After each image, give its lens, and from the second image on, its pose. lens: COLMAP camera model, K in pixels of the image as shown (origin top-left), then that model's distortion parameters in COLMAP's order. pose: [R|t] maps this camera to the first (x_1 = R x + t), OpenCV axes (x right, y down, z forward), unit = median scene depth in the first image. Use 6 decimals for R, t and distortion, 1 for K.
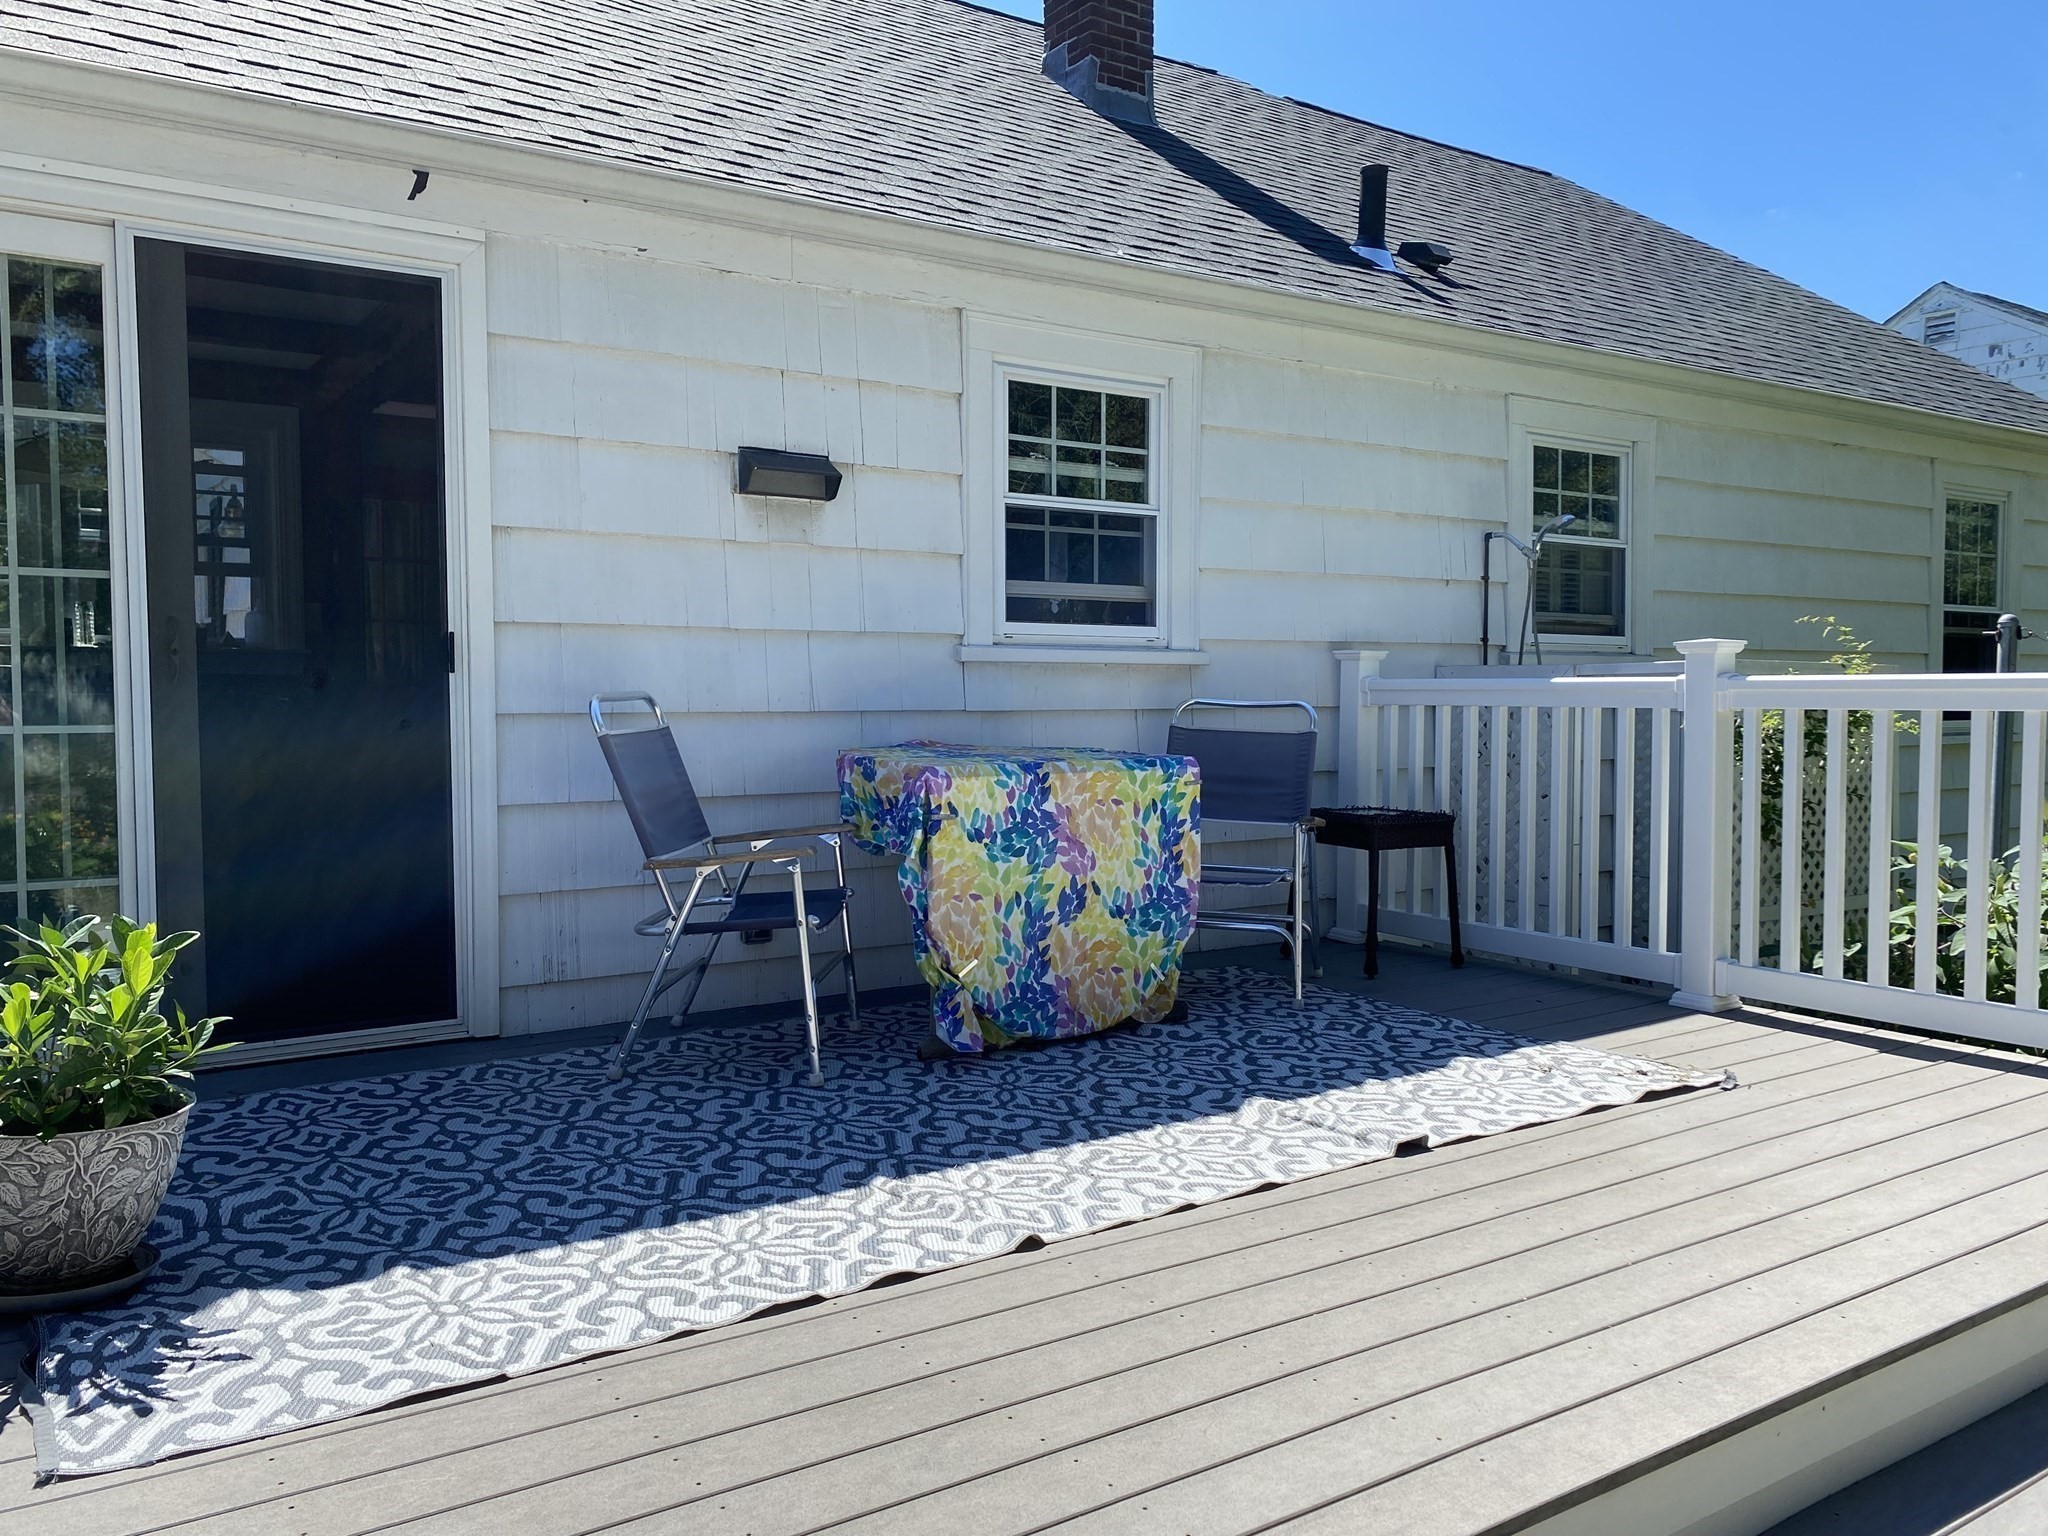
lens RADIAL K [[1549.3, 0, 1012.1], [0, 1549.3, 784.1], [0, 0, 1]] dist [0.032755, -0.032957]
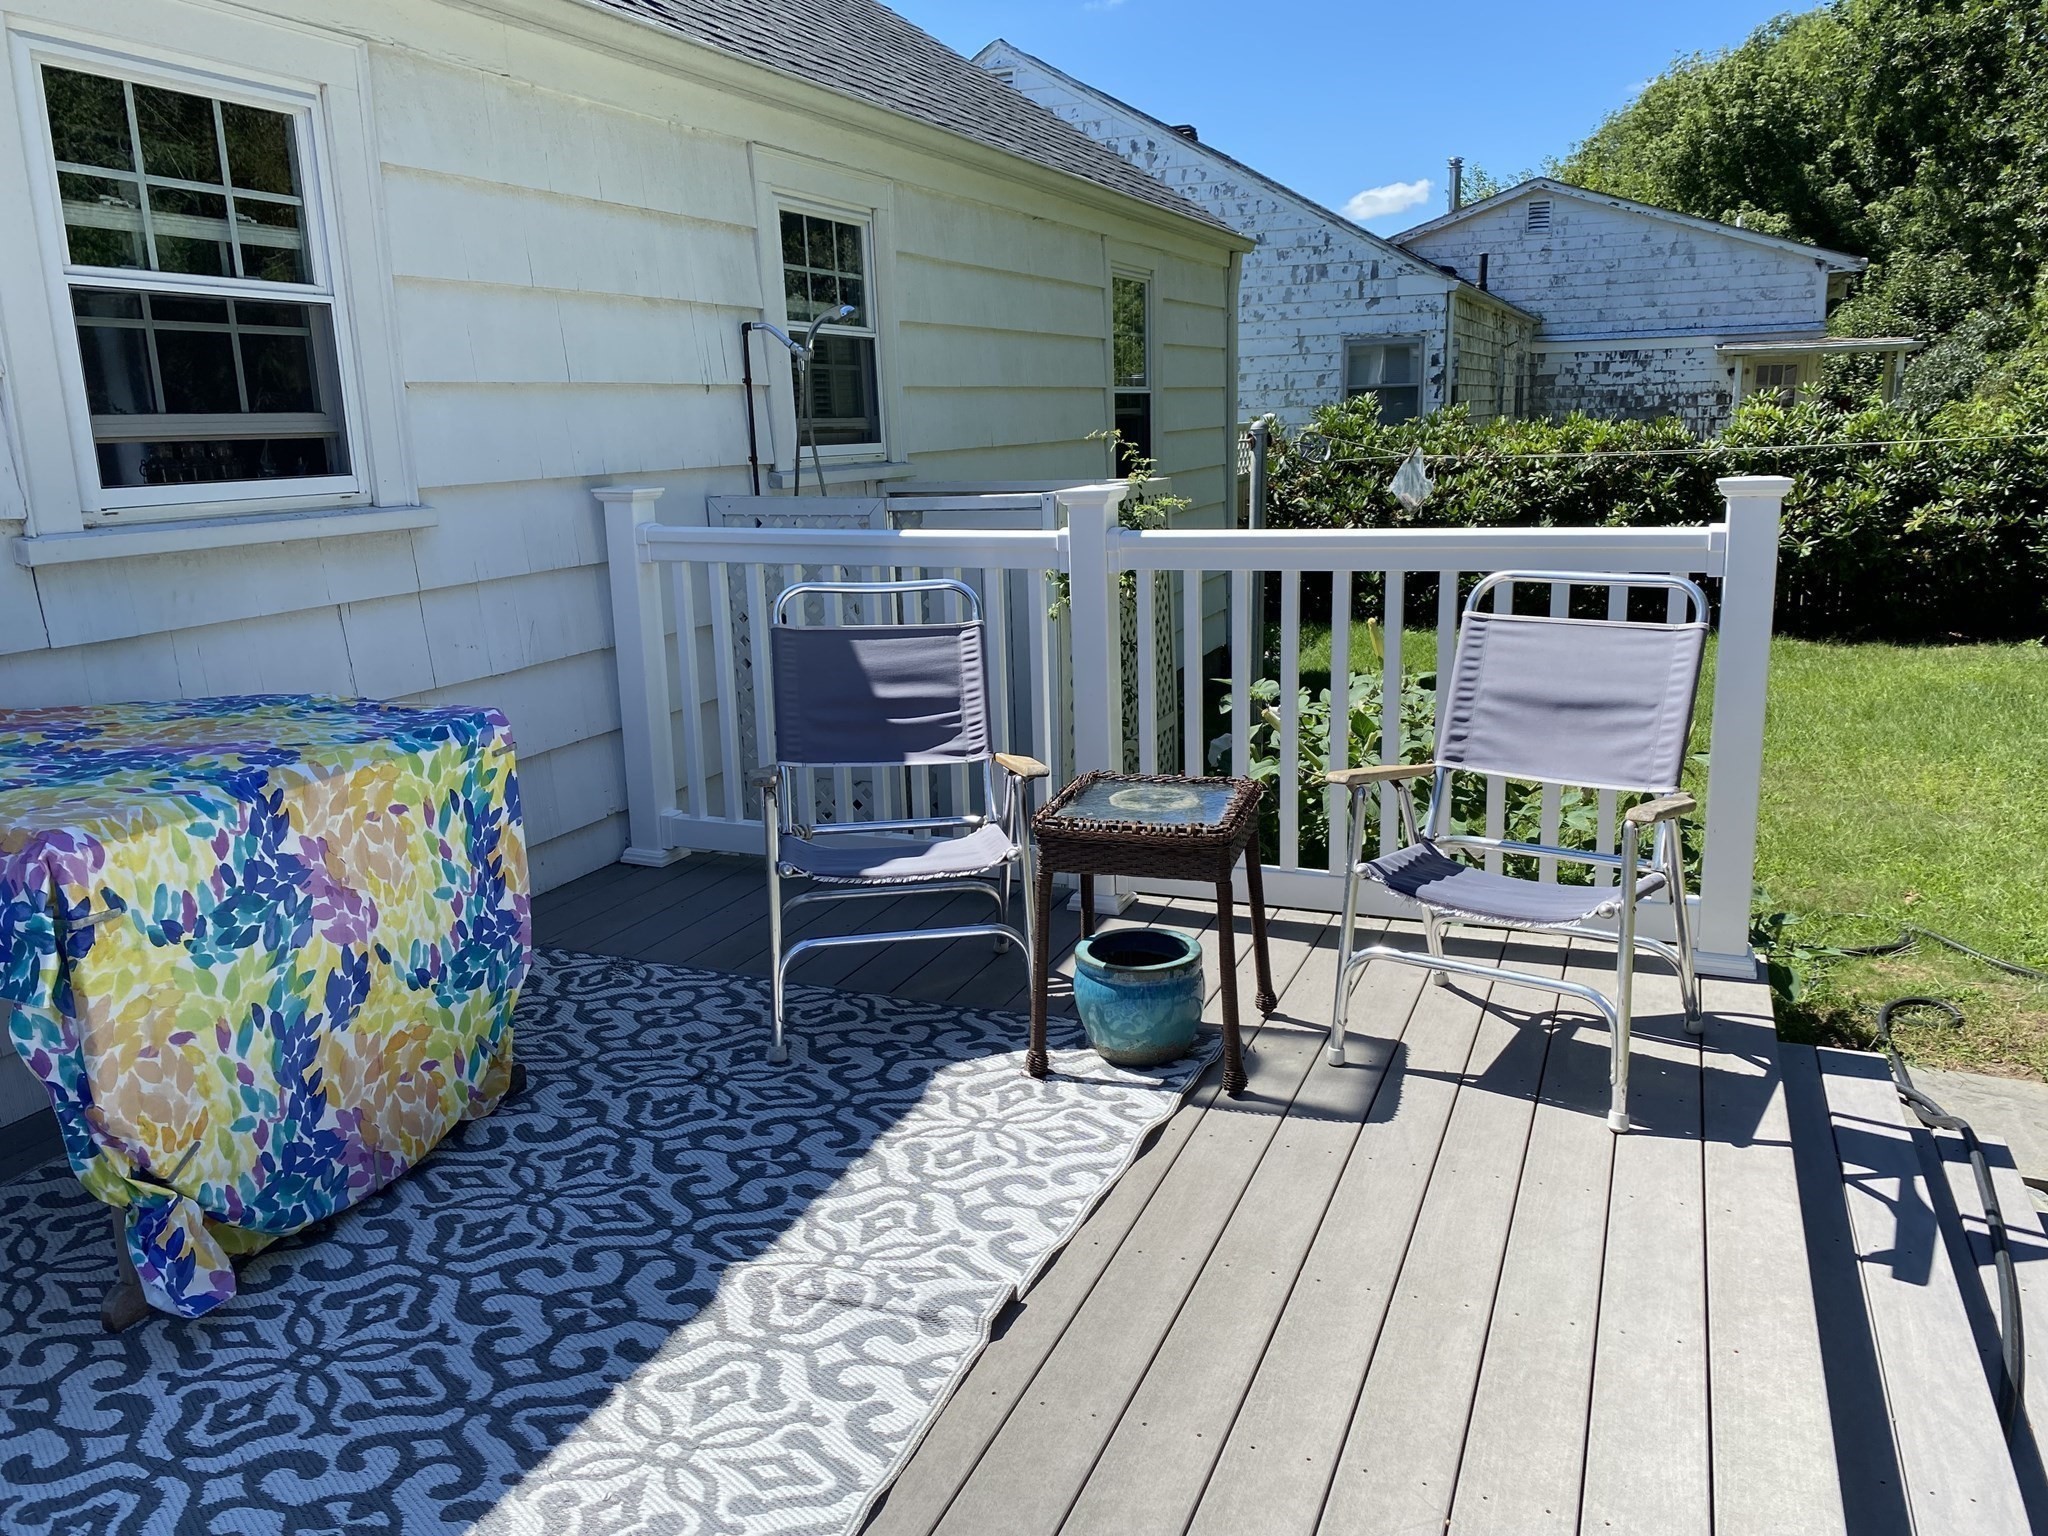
lens RADIAL K [[1549.3, 0, 1041.0], [0, 1549.3, 752.5], [0, 0, 1]] dist [0.032755, -0.032957]
pose [[0.824986, -0.139154, 0.547754, -0.056679], [0.056646, 0.984692, 0.164839, -0.096323], [-0.562307, -0.104962, 0.820240, 0.335177]]
